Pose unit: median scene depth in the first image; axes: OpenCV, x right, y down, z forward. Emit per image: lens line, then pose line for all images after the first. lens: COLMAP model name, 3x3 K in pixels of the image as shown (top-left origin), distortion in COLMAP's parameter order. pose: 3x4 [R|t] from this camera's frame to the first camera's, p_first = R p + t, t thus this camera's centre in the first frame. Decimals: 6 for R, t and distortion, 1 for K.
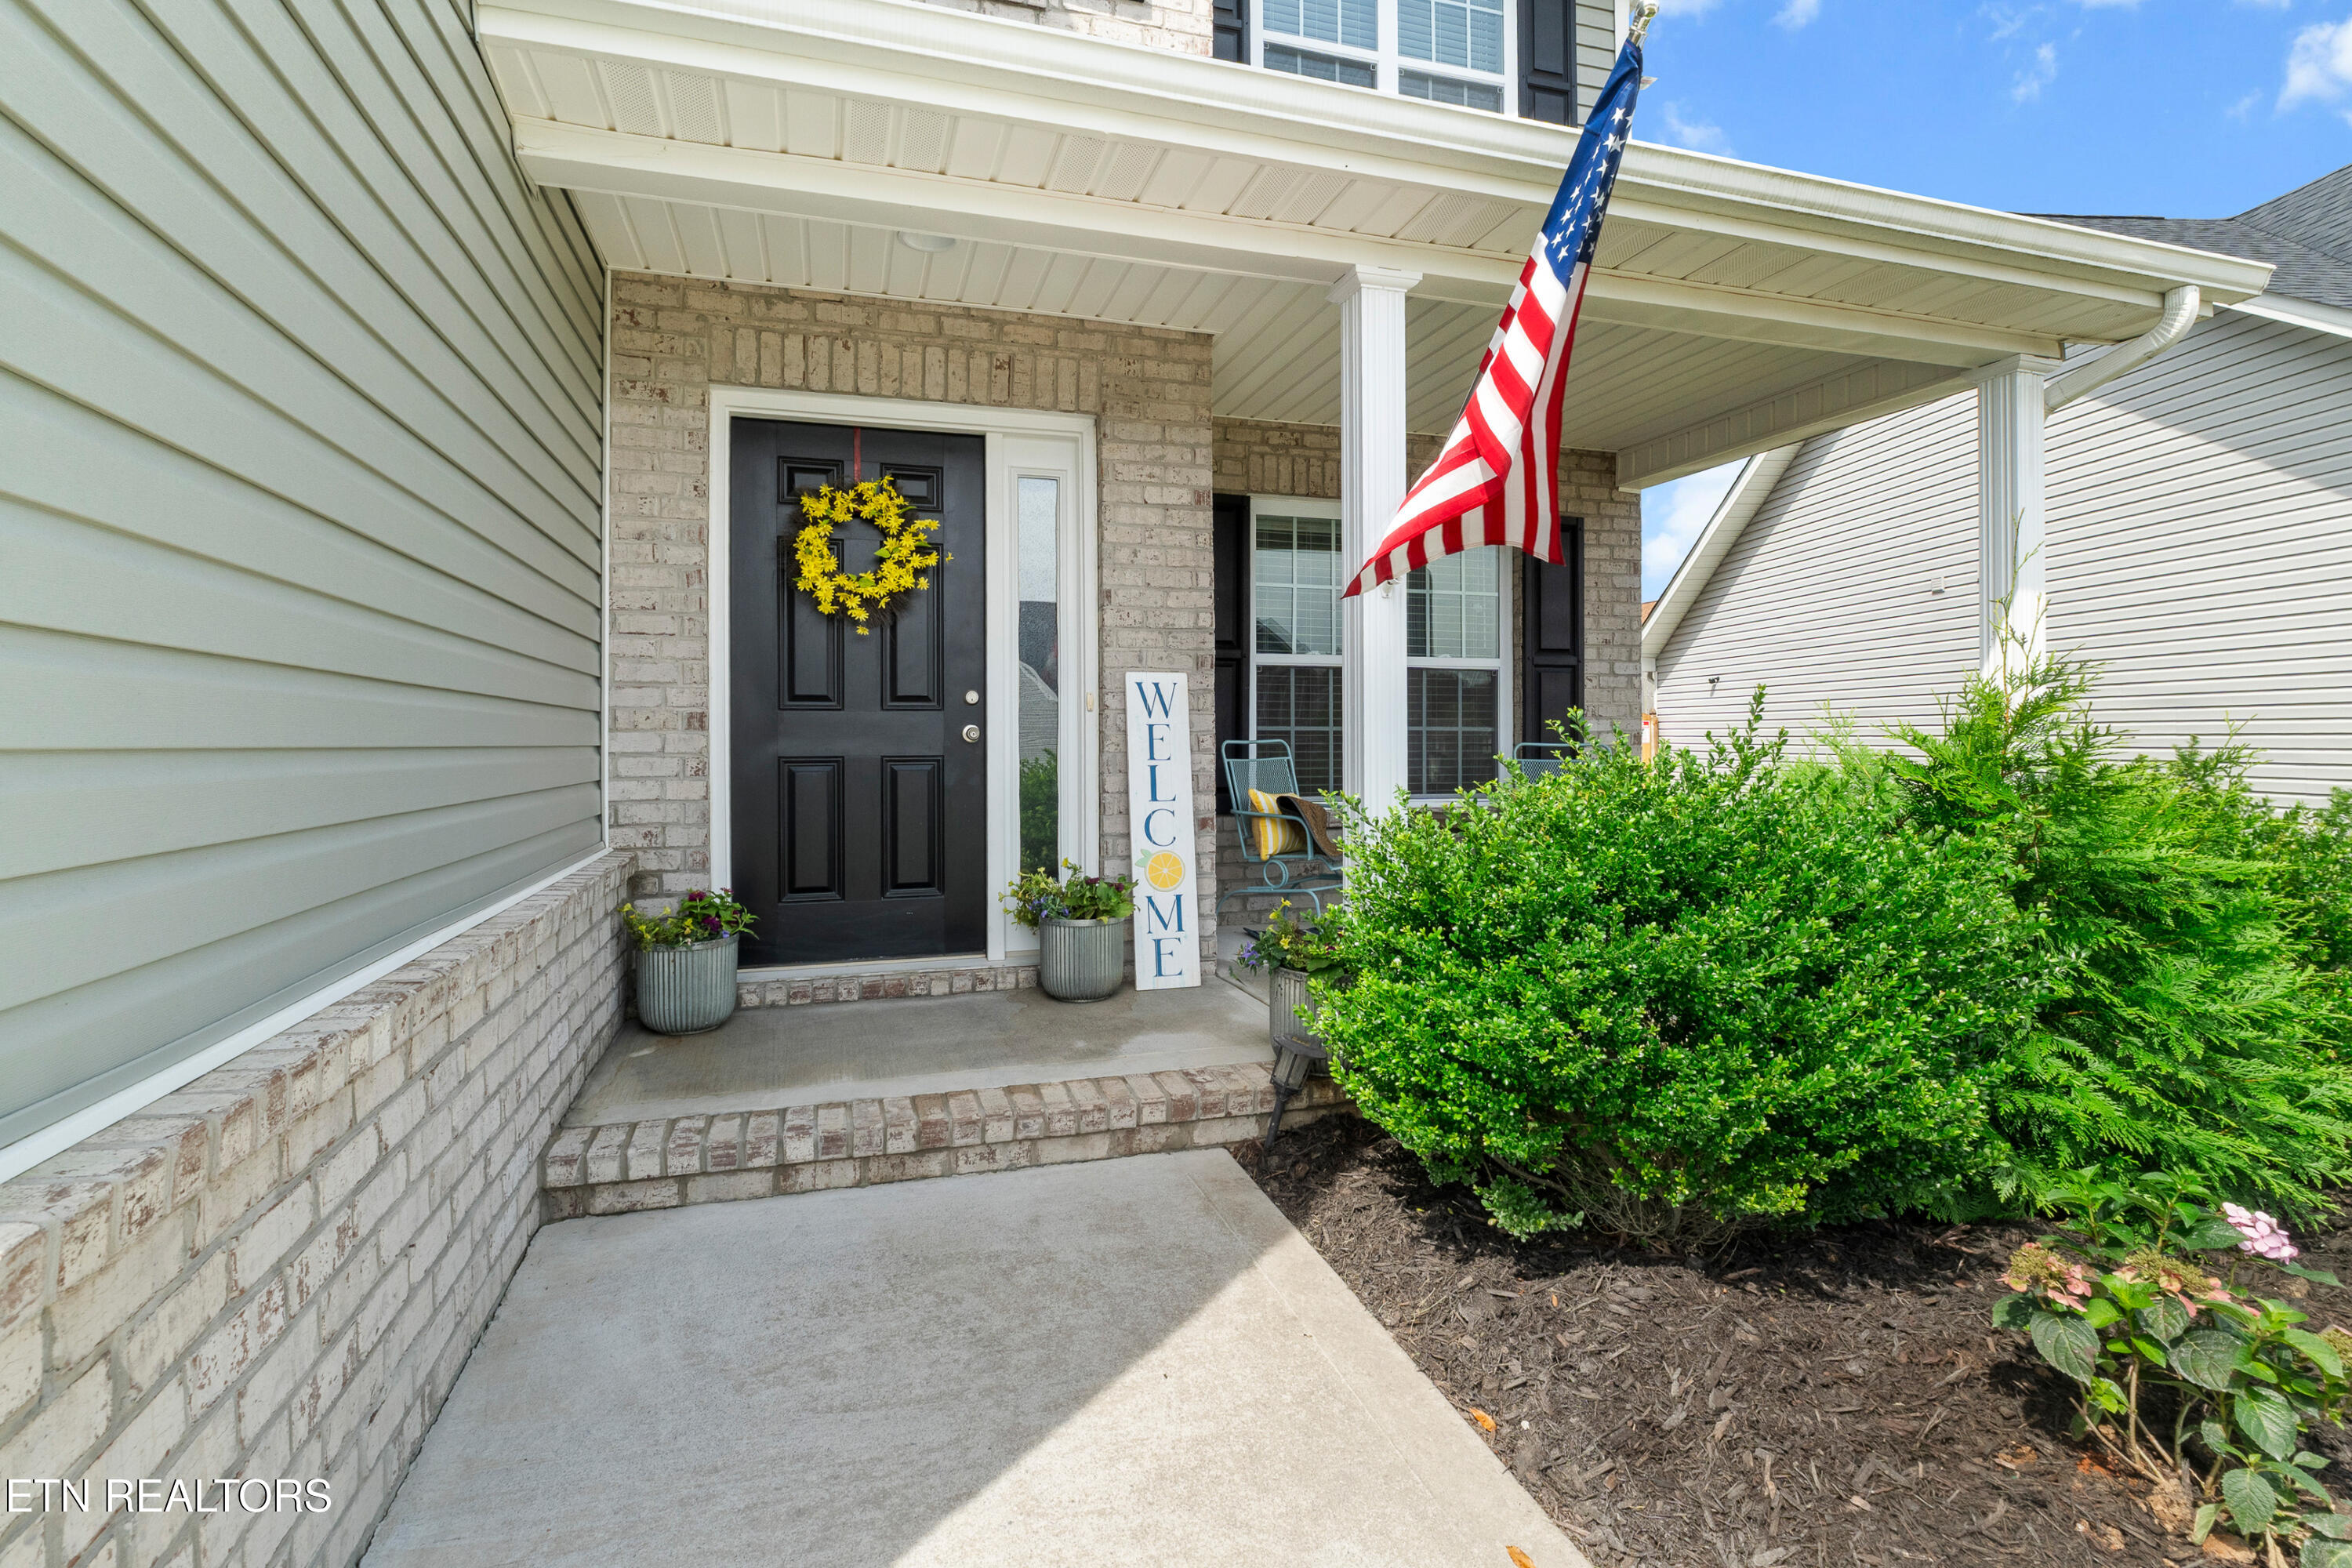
lens RADIAL K [[1005.7, 0, 1172.3], [0, 1005.7, 767.1], [0, 0, 1]] dist [-0.007825, 0.001591]
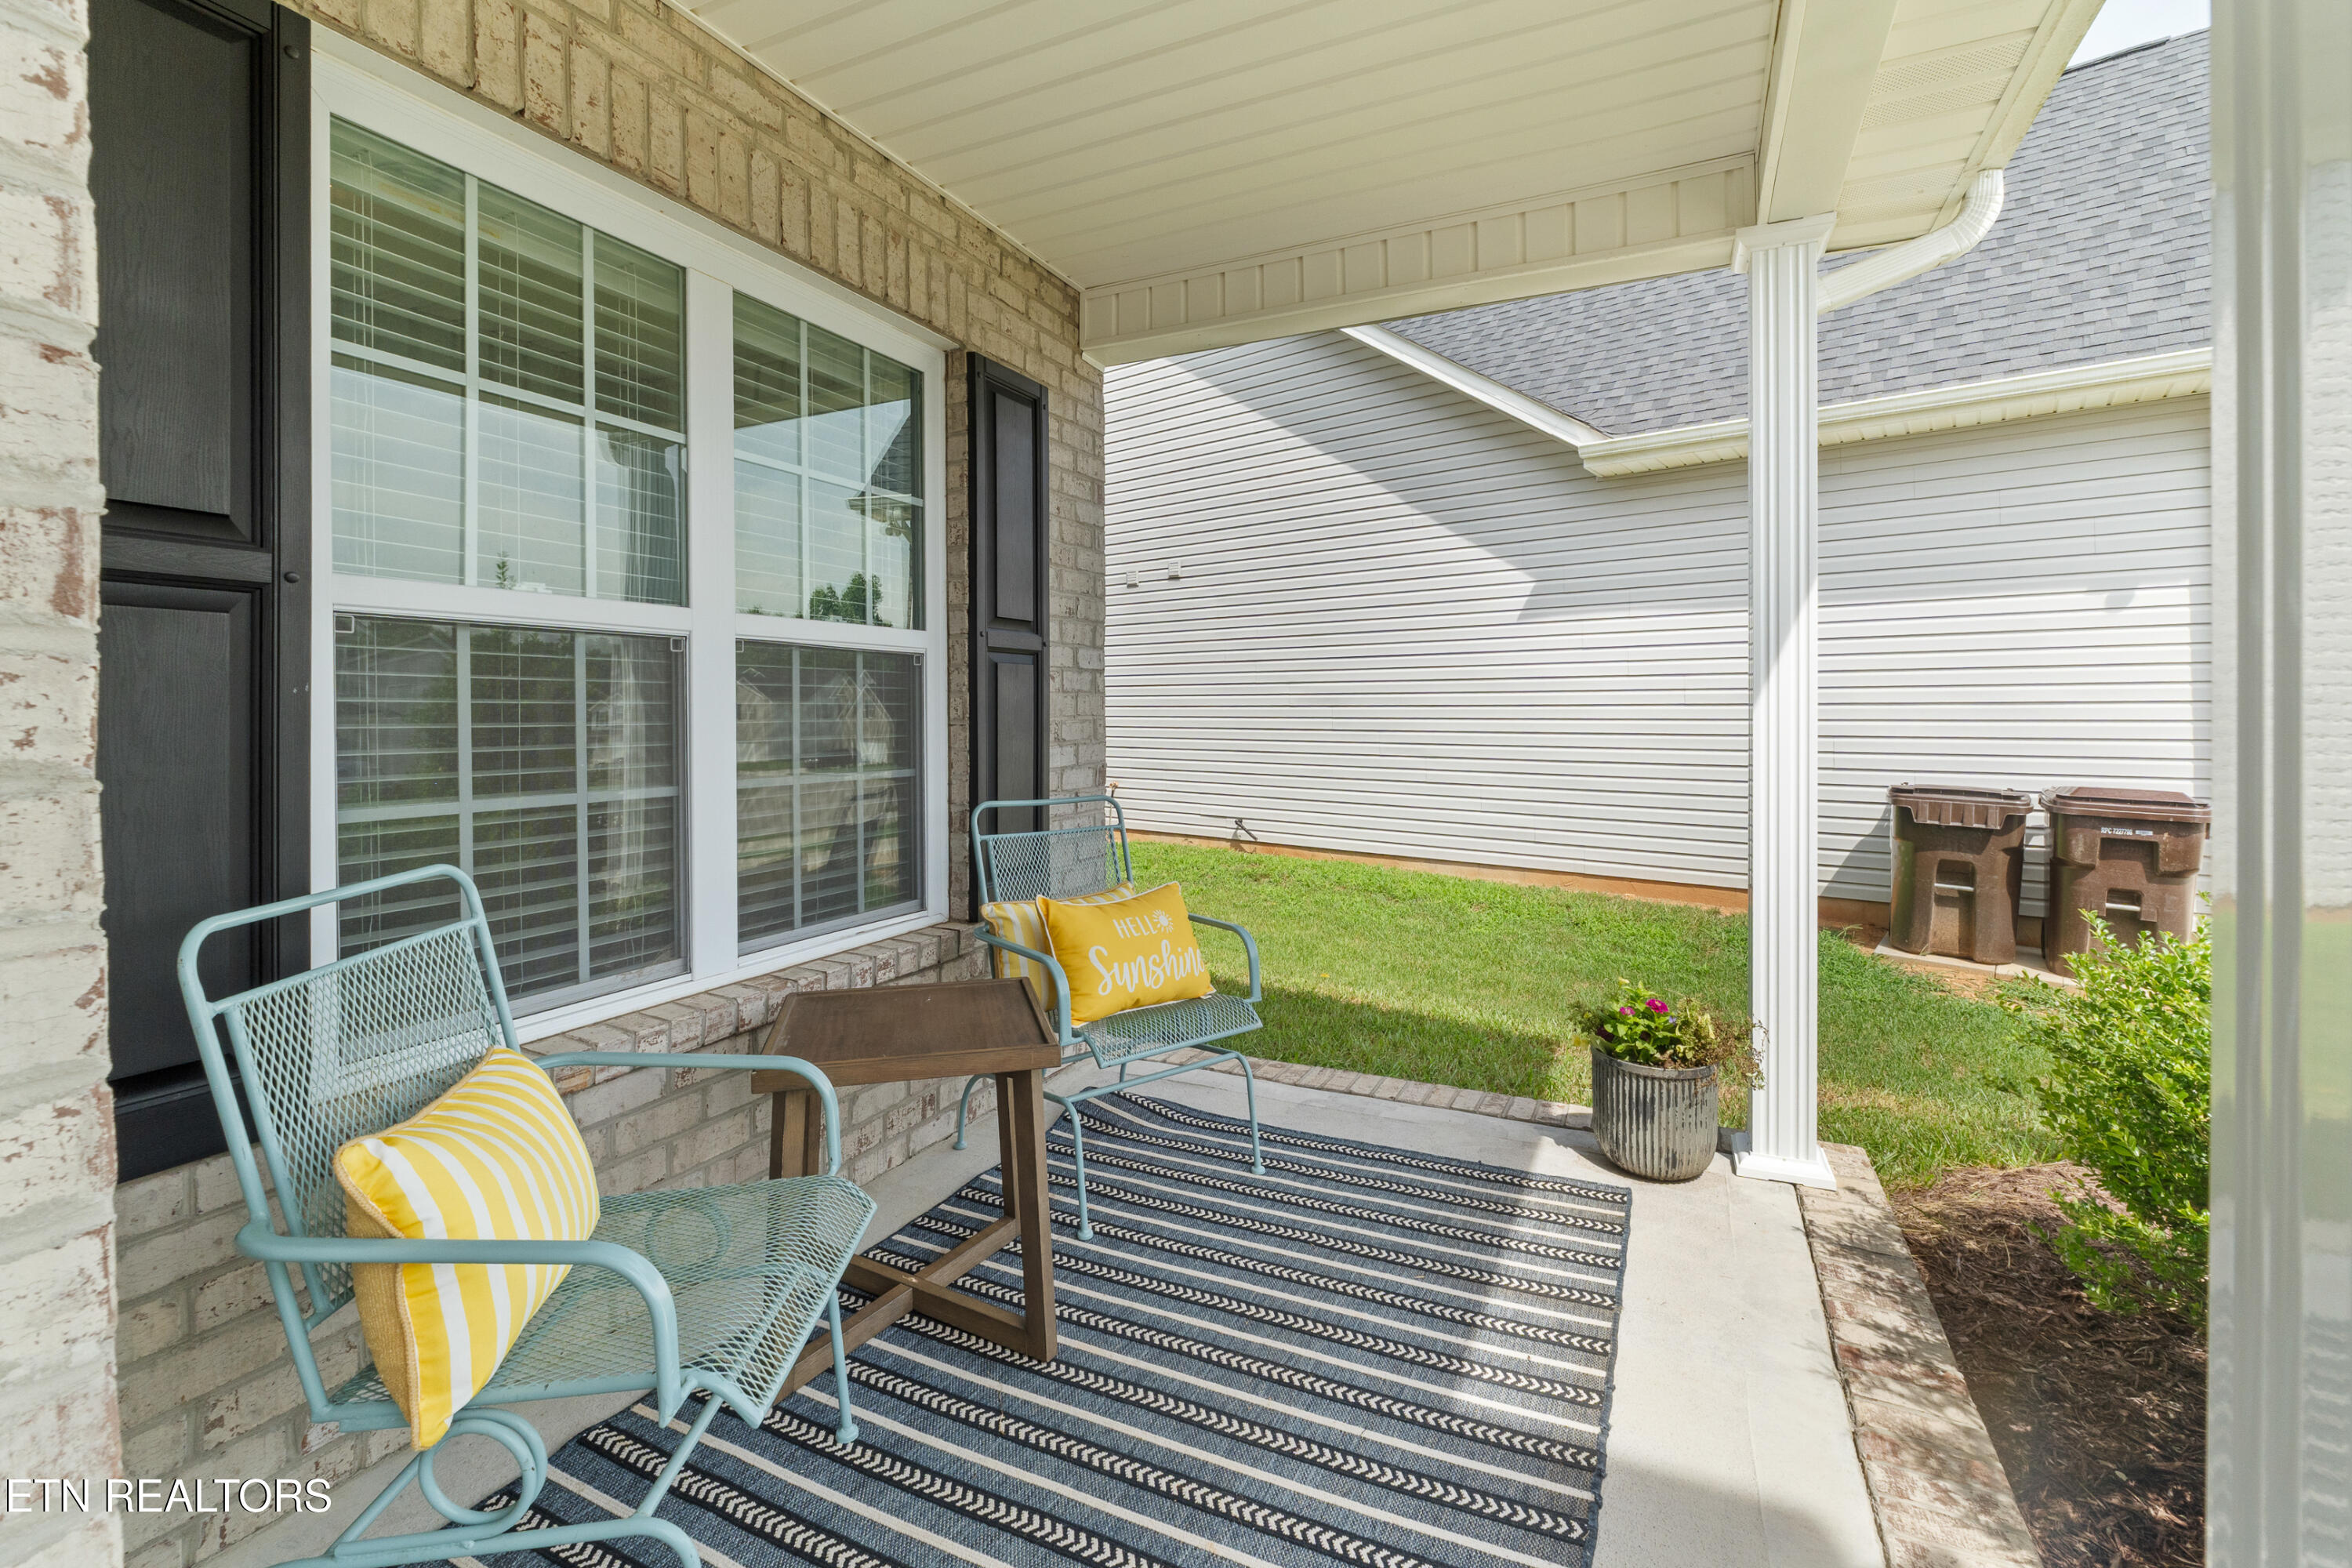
lens RADIAL K [[1005.7, 0, 1073.3], [0, 1005.7, 727.6], [0, 0, 1]] dist [-0.007825, 0.001591]
pose [[0.732565, -0.007179, 0.680659, 0.037729], [0.010113, 0.999949, -0.000337, -0.058631], [-0.680622, 0.007131, 0.732600, 0.579756]]
